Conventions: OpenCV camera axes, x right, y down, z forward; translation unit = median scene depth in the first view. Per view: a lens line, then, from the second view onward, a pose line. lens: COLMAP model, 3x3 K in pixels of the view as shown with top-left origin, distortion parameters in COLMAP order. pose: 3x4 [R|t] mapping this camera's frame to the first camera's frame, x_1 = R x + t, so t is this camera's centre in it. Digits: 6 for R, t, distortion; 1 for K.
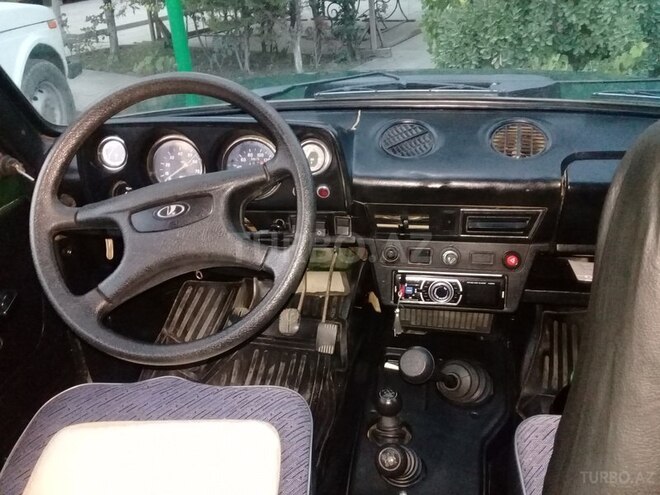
lens RADIAL K [[627.8, 0, 330.6], [0, 627.8, 228.3], [0, 0, 1]] dist [0.003547, -0.020180]
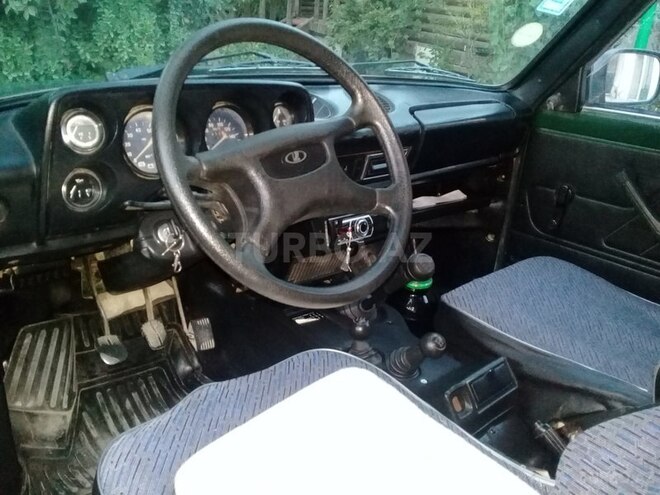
lens RADIAL K [[627.8, 0, 330.6], [0, 627.8, 228.3], [0, 0, 1]] dist [0.003547, -0.020180]
pose [[0.599134, -0.177149, 0.780805, -0.575141], [0.250560, 0.967716, 0.027294, 0.039036], [-0.760433, 0.179285, 0.624178, 0.216873]]
